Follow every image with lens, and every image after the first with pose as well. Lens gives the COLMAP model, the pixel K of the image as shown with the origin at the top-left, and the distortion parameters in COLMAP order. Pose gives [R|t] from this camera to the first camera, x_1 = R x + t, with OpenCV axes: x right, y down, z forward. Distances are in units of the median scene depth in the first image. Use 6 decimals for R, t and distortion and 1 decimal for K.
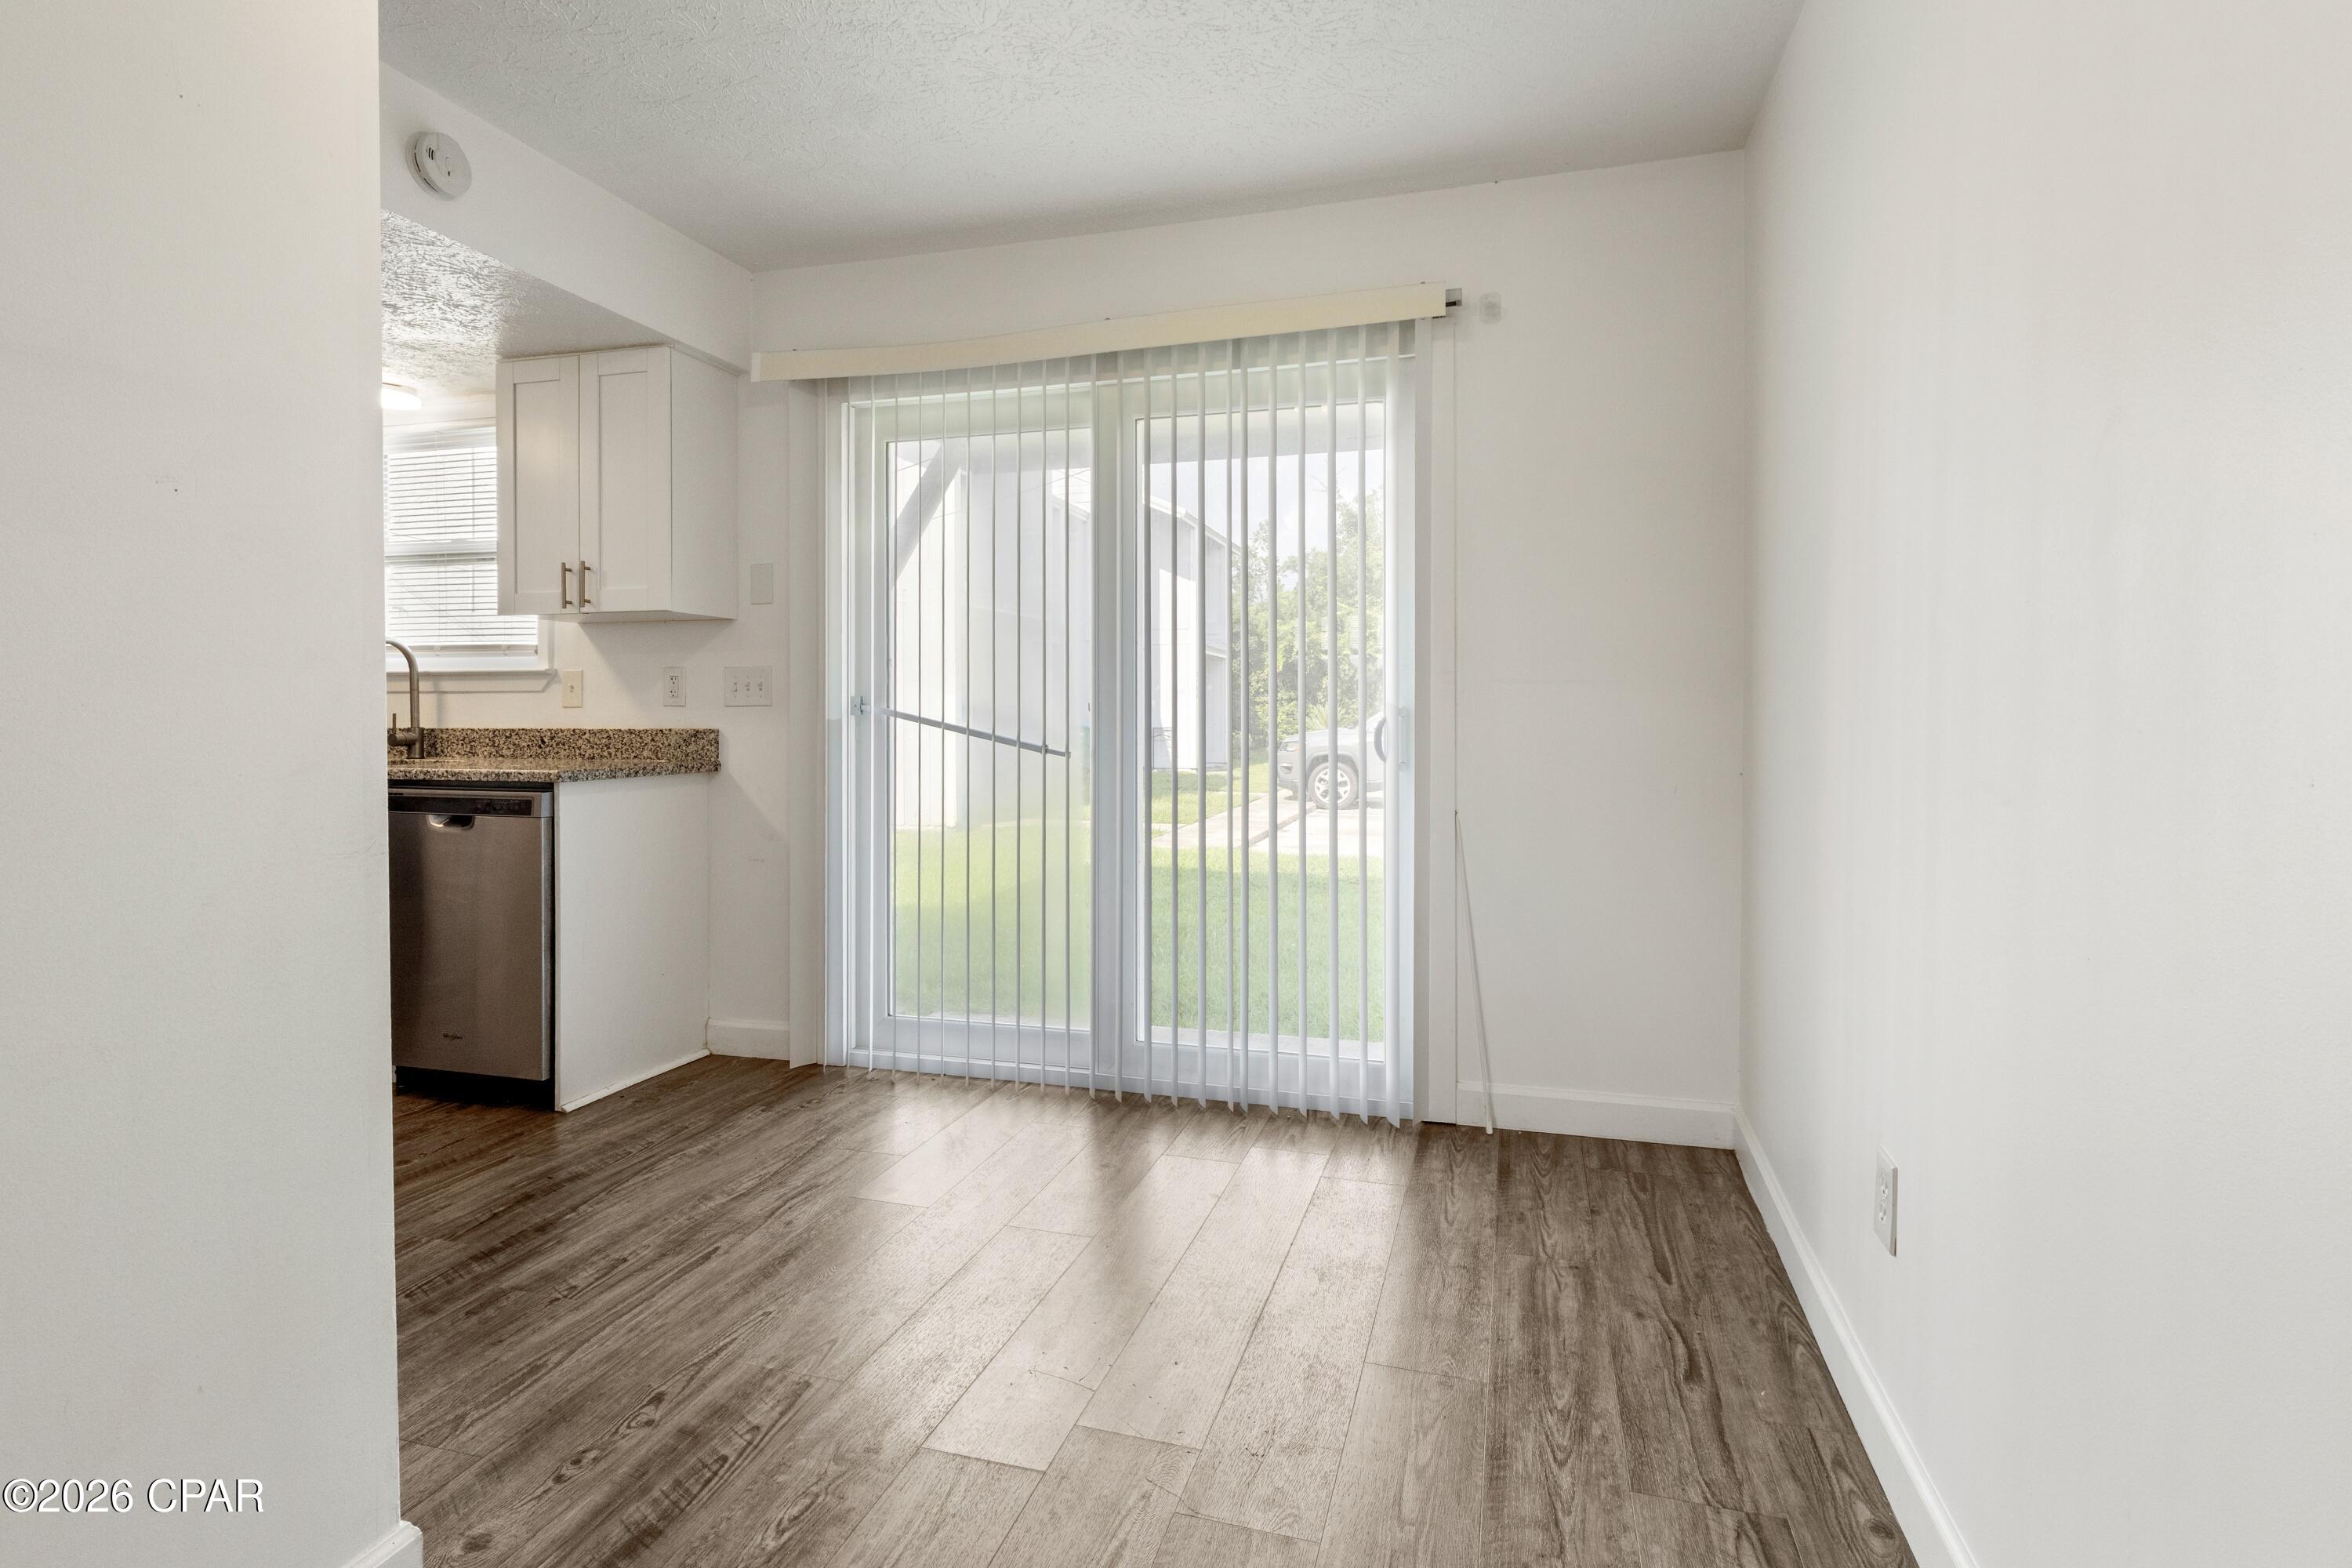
lens RADIAL K [[1200.8, 0, 1171.3], [0, 1200.8, 711.4], [0, 0, 1]] dist [0.004621, 0.000969]
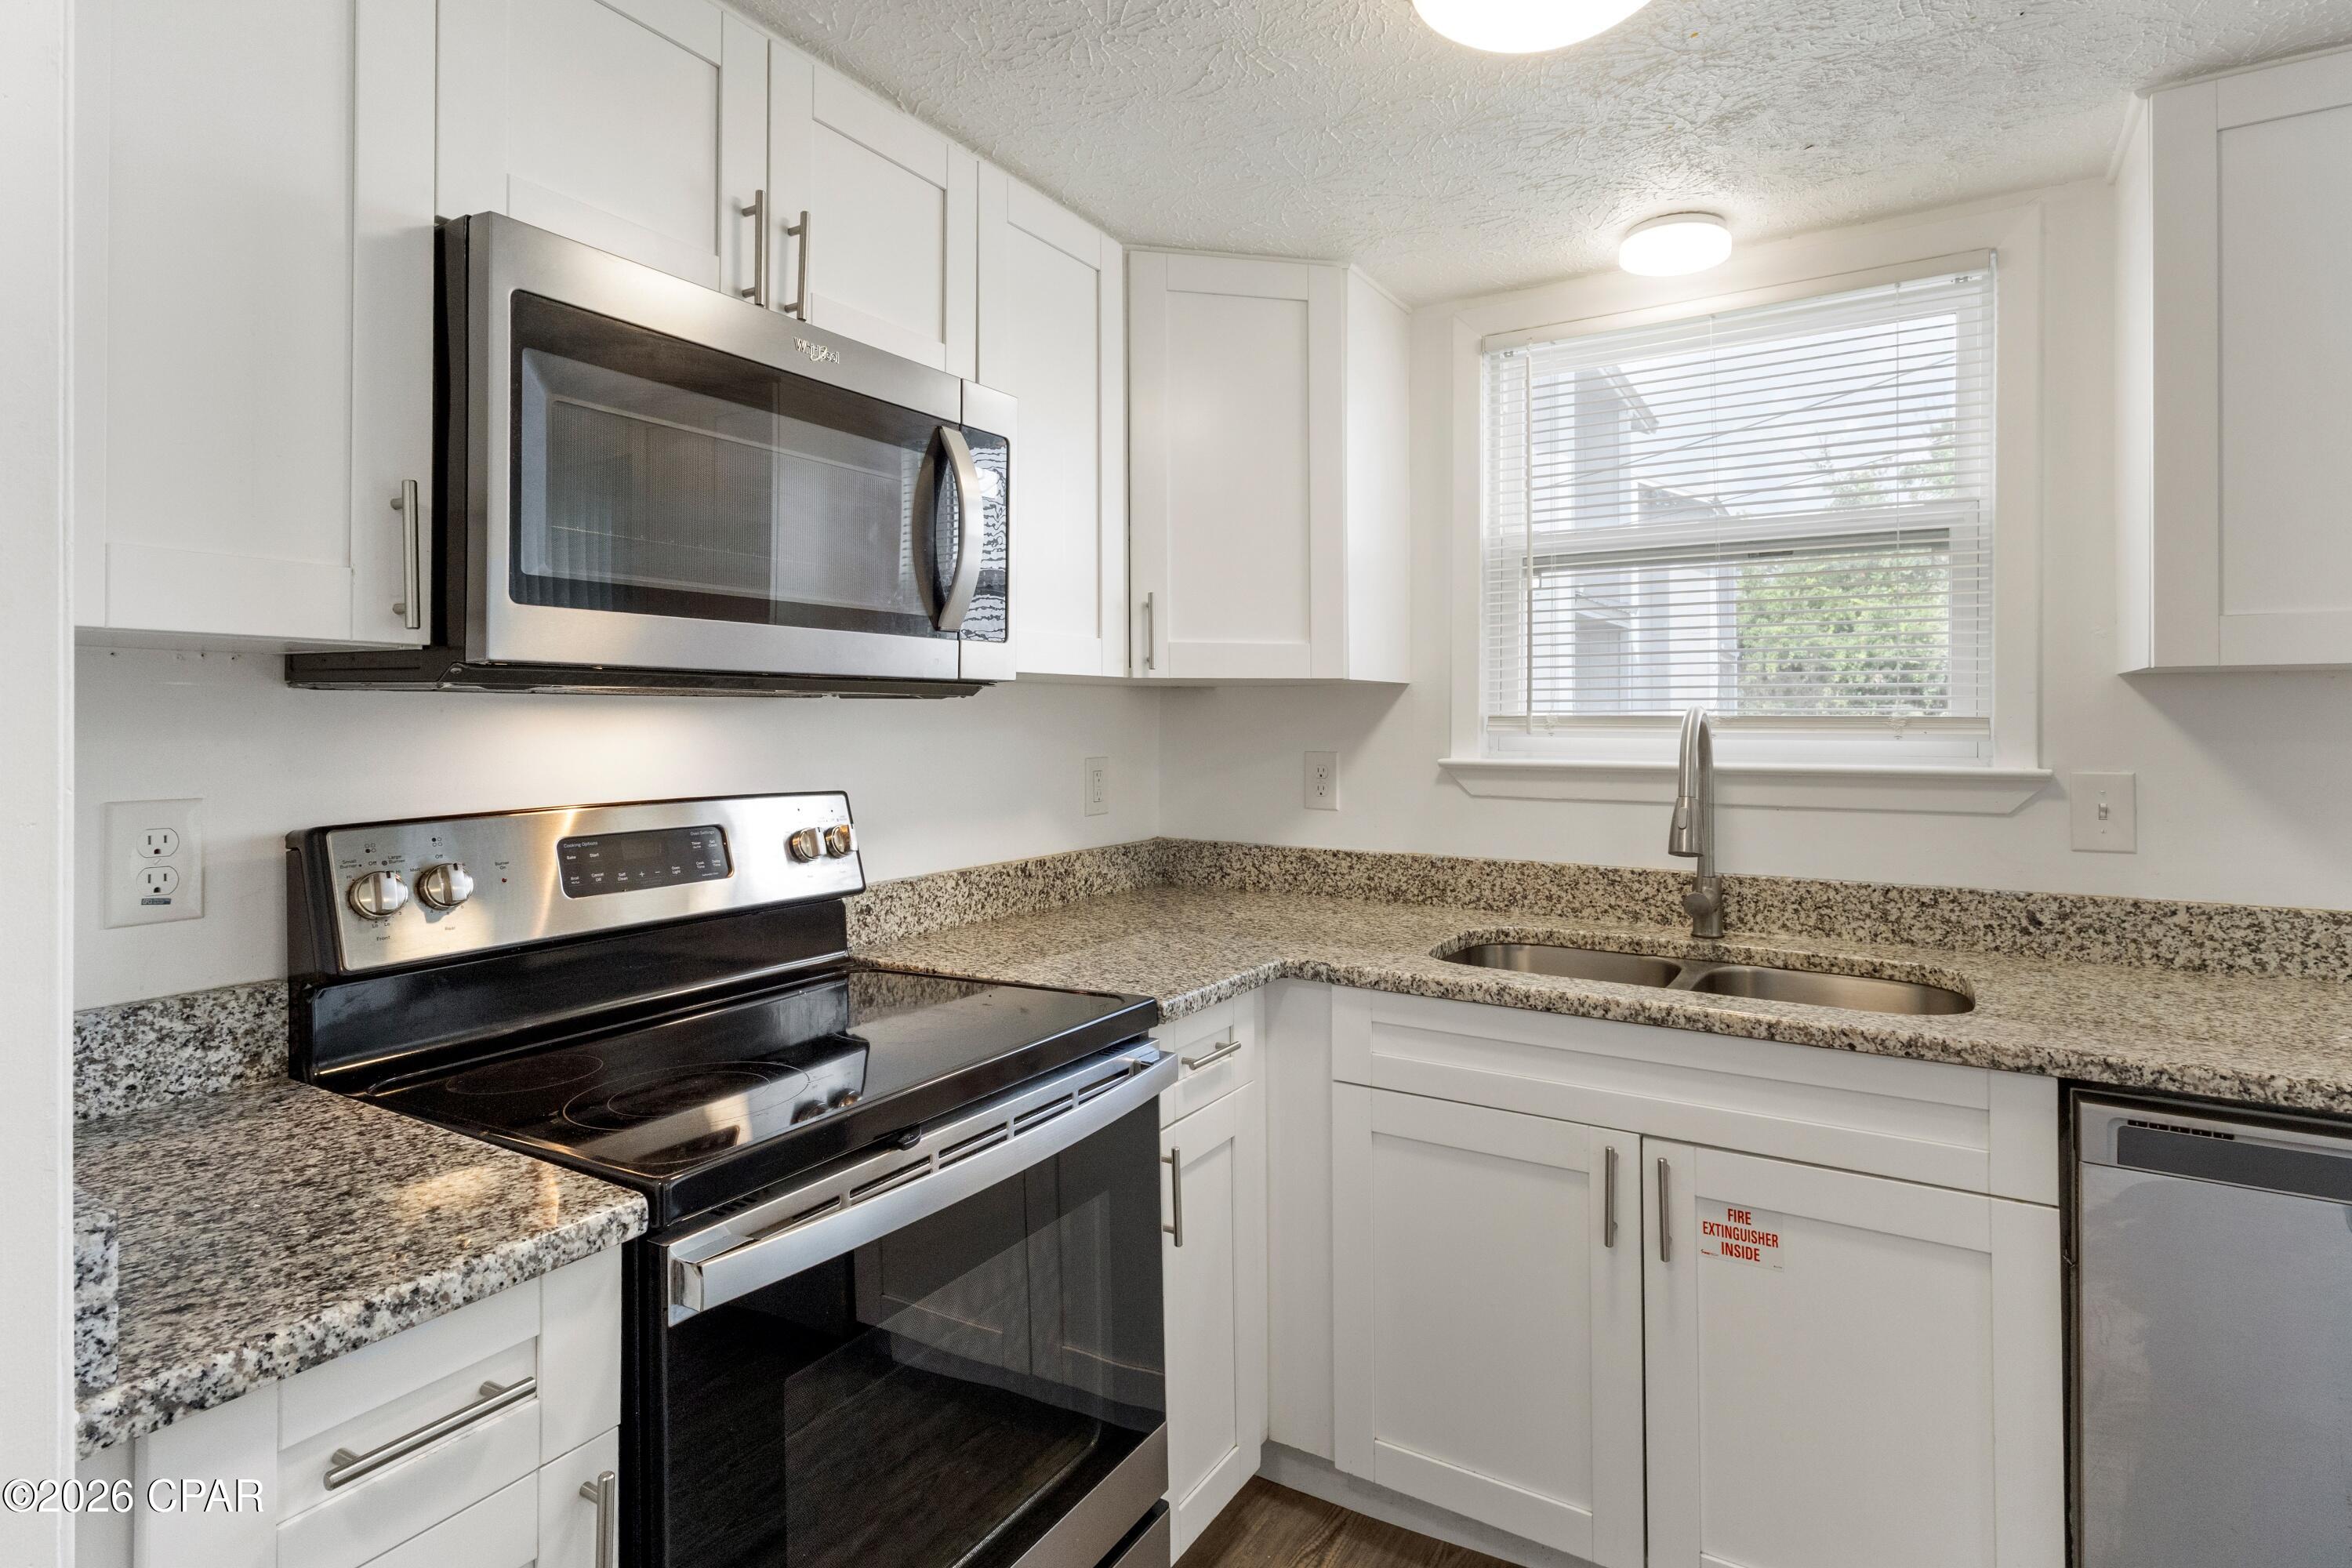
lens RADIAL K [[1200.8, 0, 1171.3], [0, 1200.8, 711.4], [0, 0, 1]] dist [0.004621, 0.000969]
pose [[0.961599, -0.005025, -0.274412, -0.787539], [0.004230, 0.999985, -0.003487, -0.063815], [0.274426, 0.002193, 0.961606, 0.481809]]
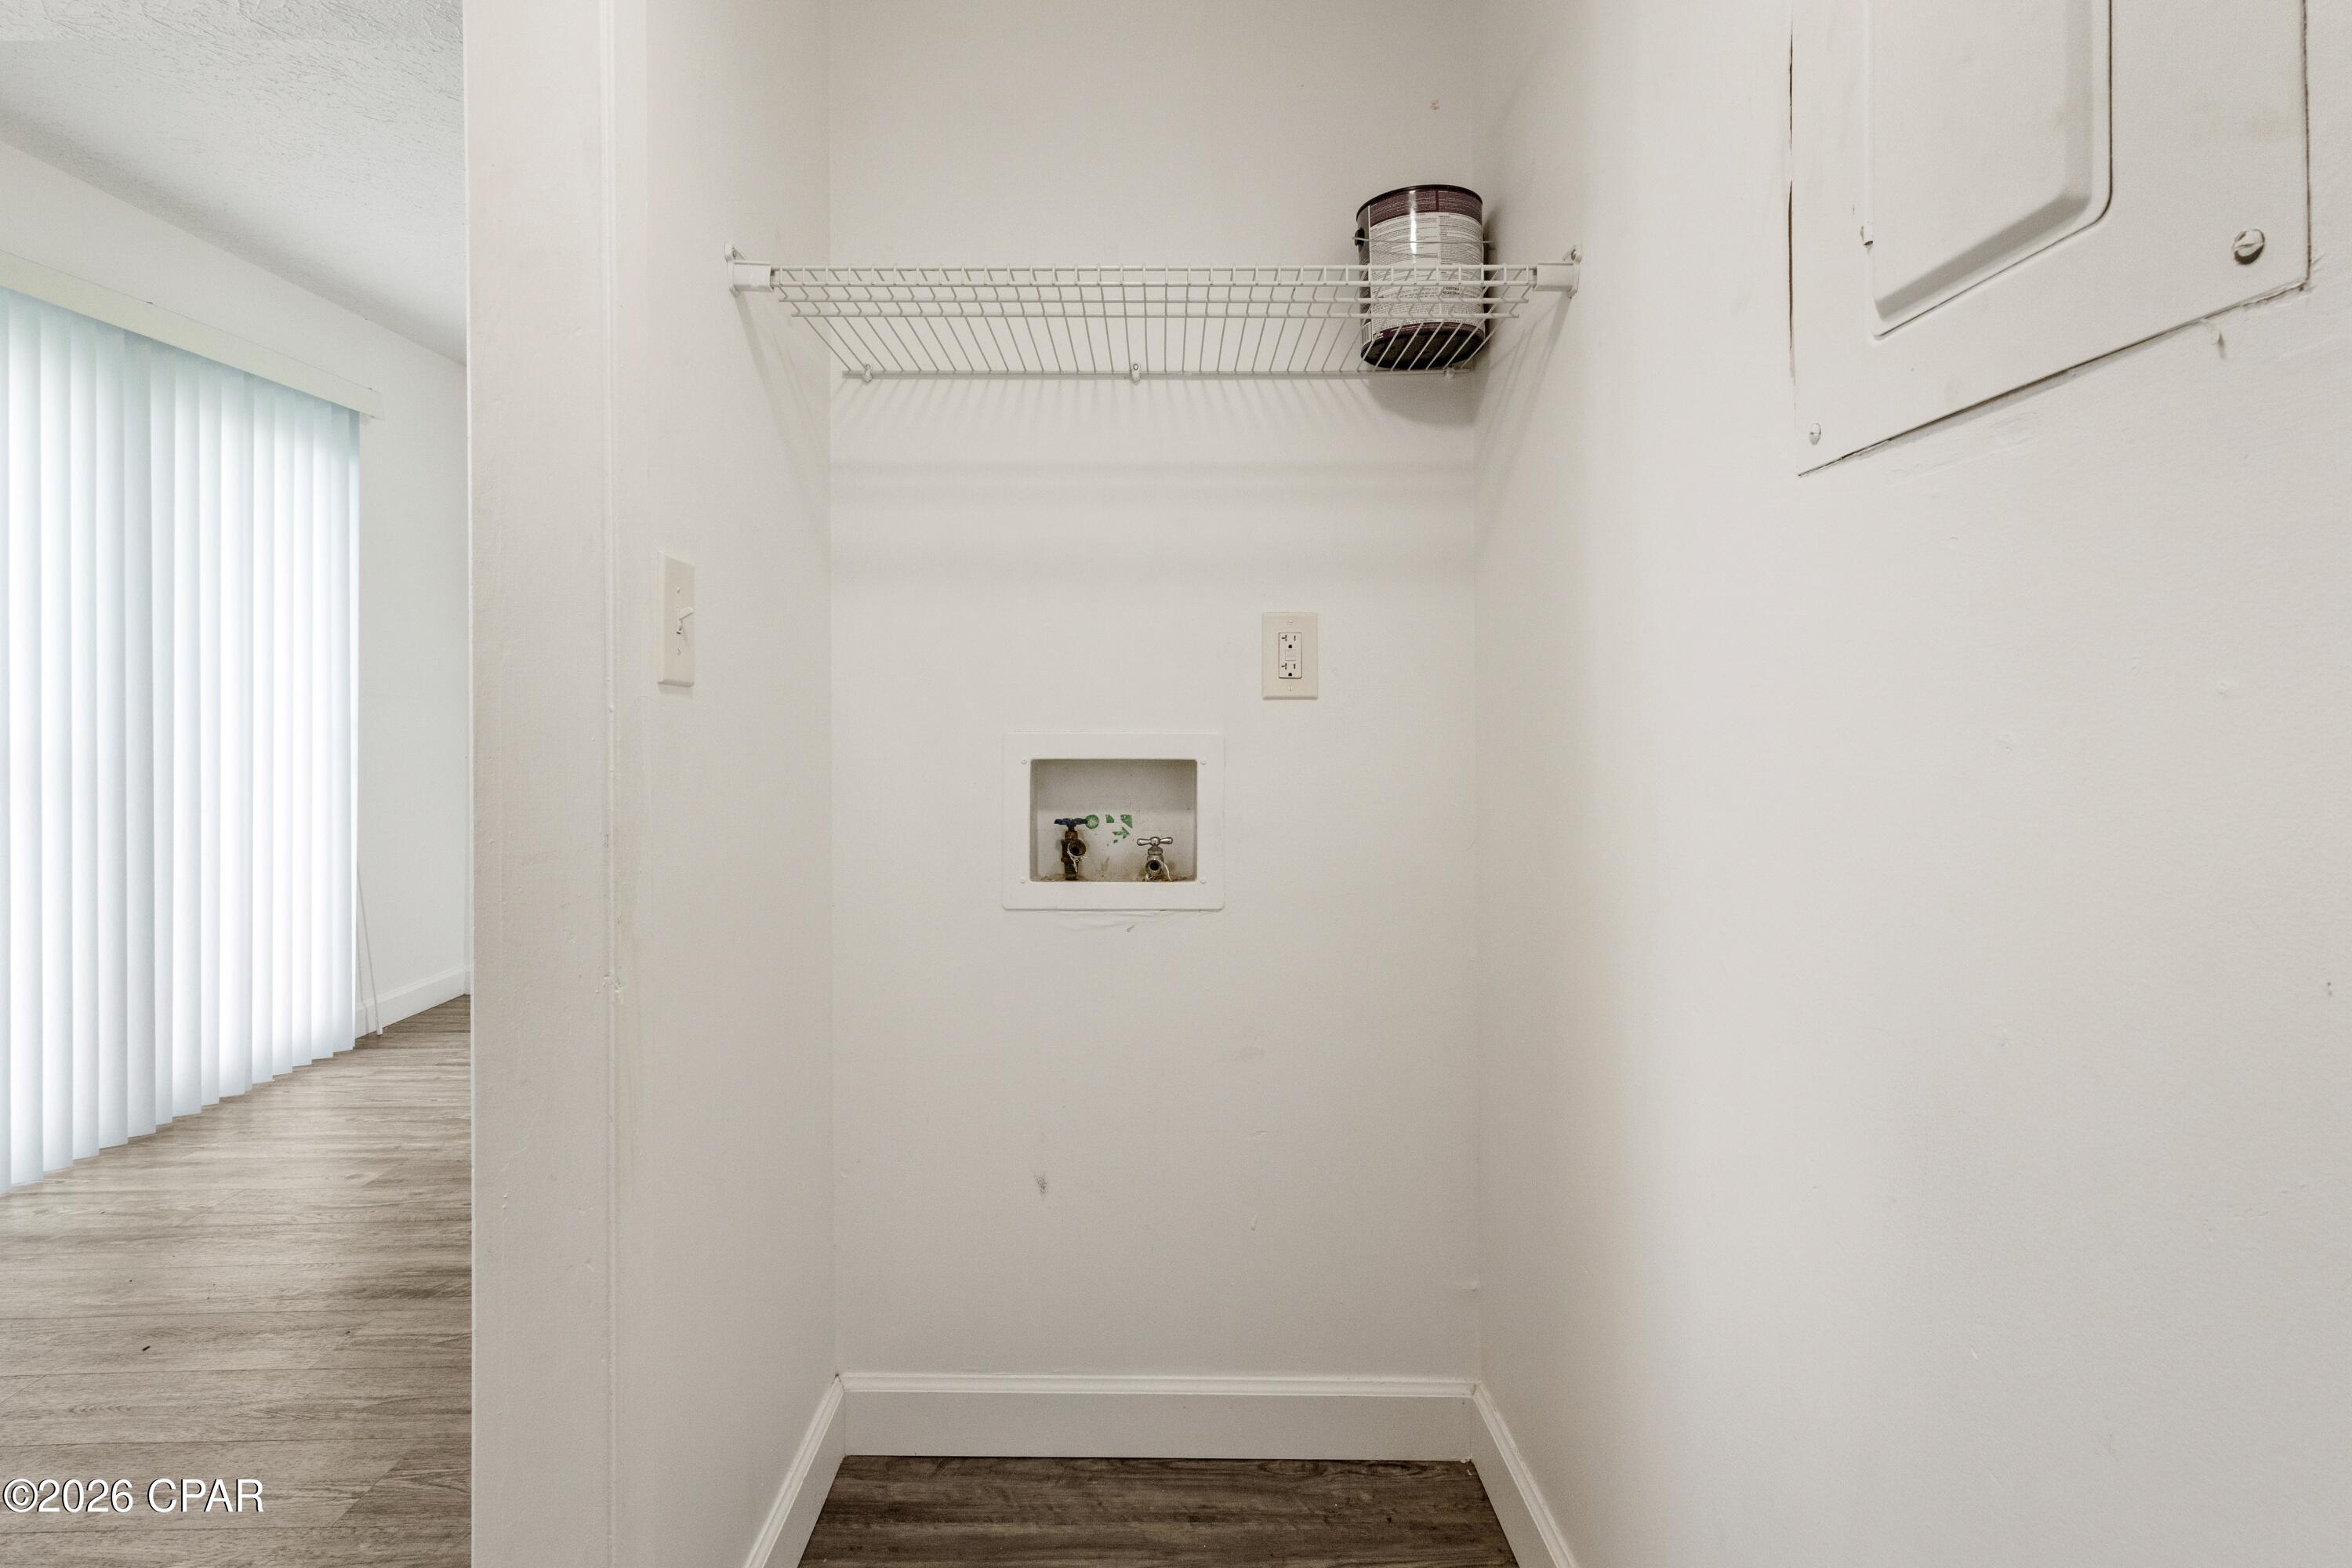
lens RADIAL K [[1185.7, 0, 1174.4], [0, 1185.7, 710.5], [0, 0, 1]] dist [0.001898, -0.000622]
pose [[-0.292443, 0.001999, 0.956281, -1.066652], [-0.001485, 0.999996, -0.002544, -0.004823], [-0.956282, -0.002164, -0.292439, 0.459910]]
